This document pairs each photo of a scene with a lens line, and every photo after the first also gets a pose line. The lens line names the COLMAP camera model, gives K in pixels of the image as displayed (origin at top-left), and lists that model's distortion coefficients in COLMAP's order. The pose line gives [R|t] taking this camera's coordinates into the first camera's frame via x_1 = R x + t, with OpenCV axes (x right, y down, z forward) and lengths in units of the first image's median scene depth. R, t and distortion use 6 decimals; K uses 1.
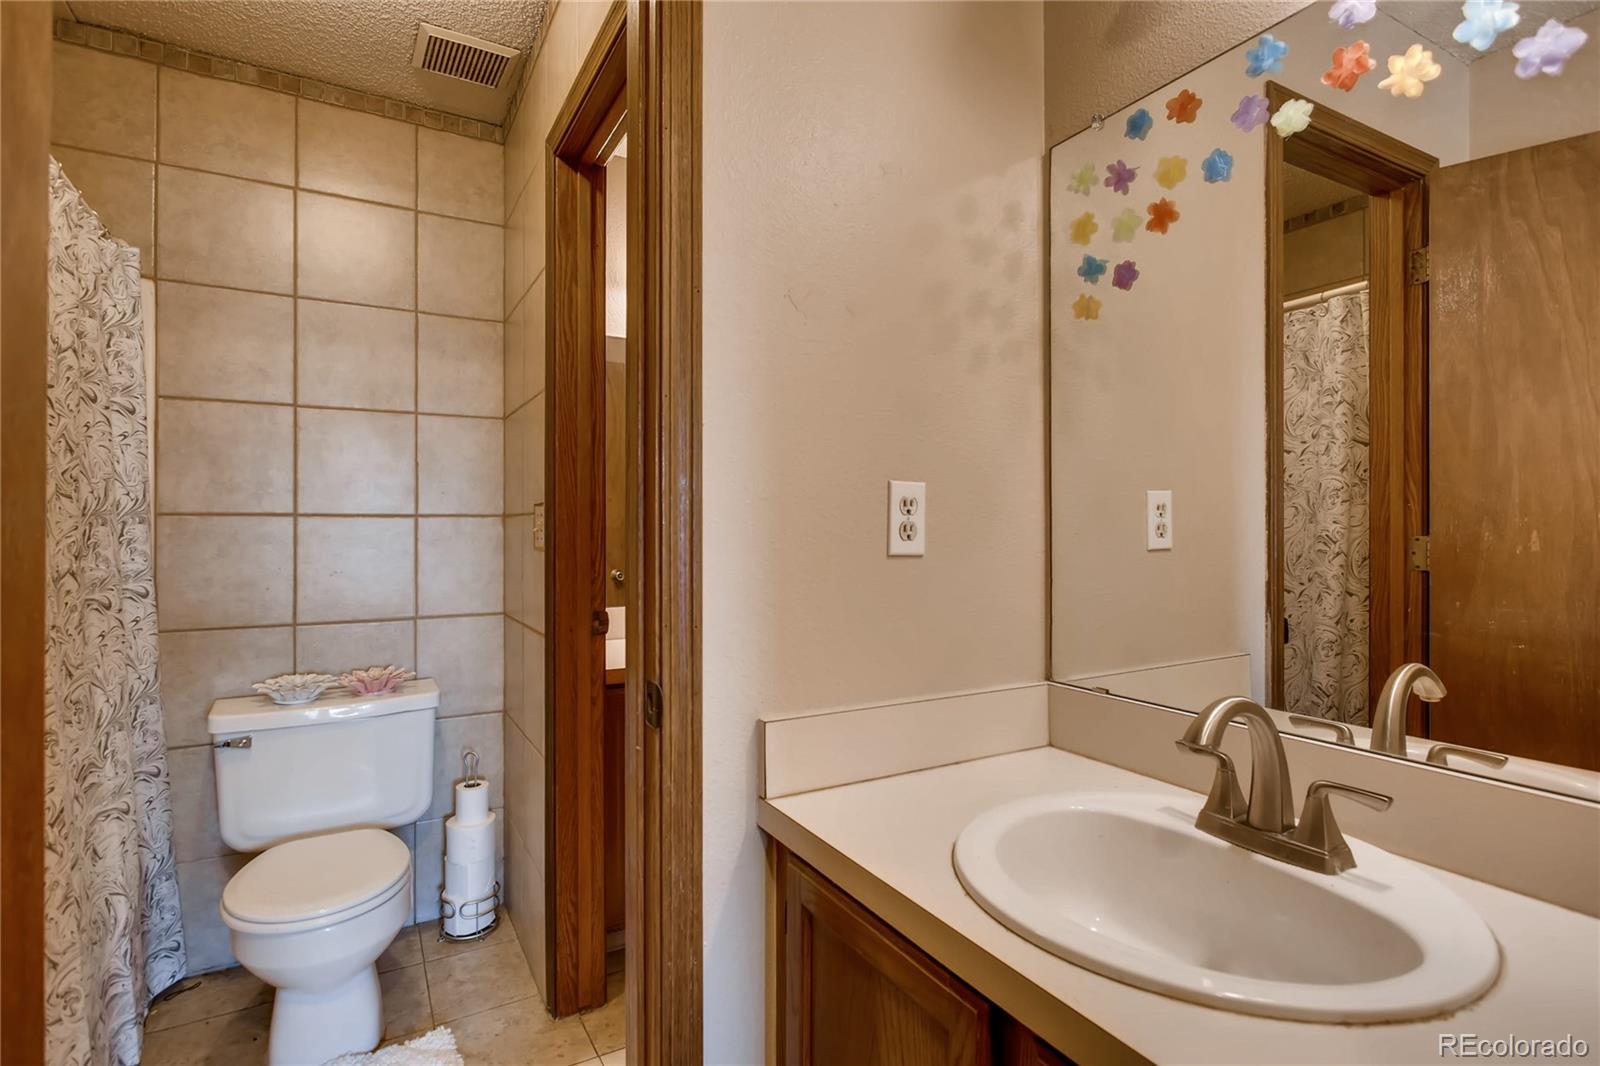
lens RADIAL K [[789.4, 0, 808.5], [0, 789.4, 532.6], [0, 0, 1]] dist [-0.000182, 0.000496]
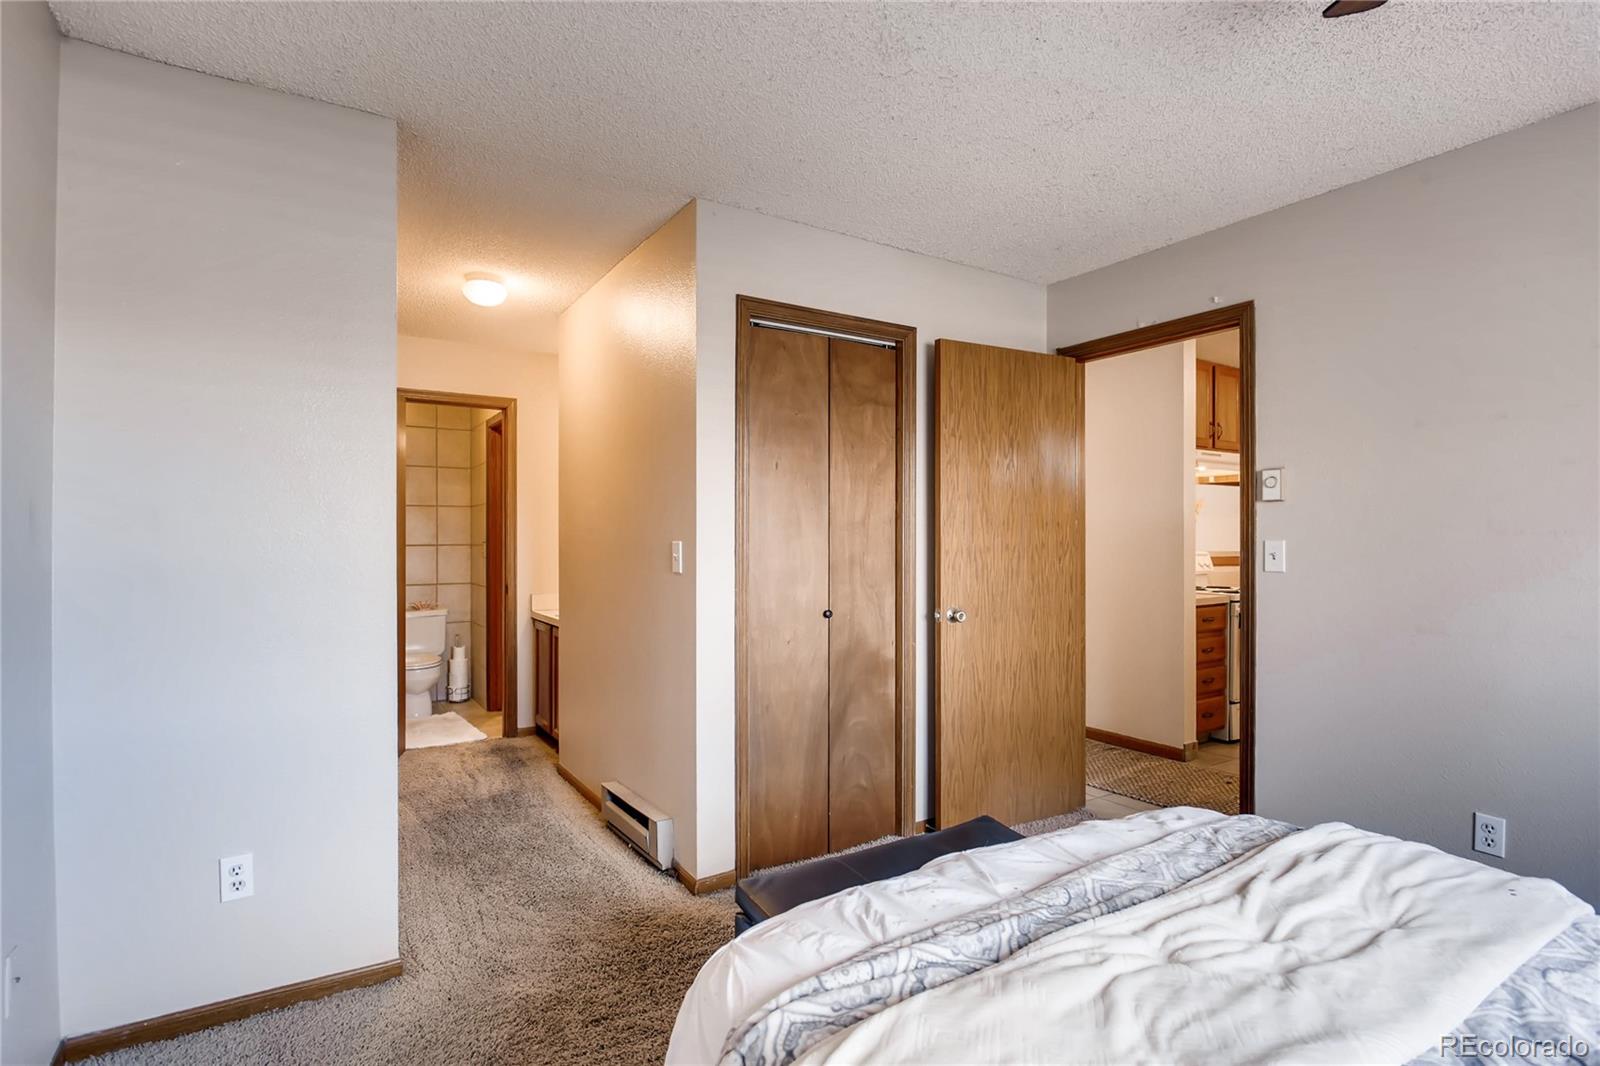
lens RADIAL K [[789.4, 0, 798.3], [0, 789.4, 539.6], [0, 0, 1]] dist [-0.000182, 0.000496]
pose [[0.999088, -0.001644, 0.042667, 1.569779], [0.001789, 0.999993, -0.003358, -0.081346], [-0.042661, 0.003432, 0.999084, -4.444822]]
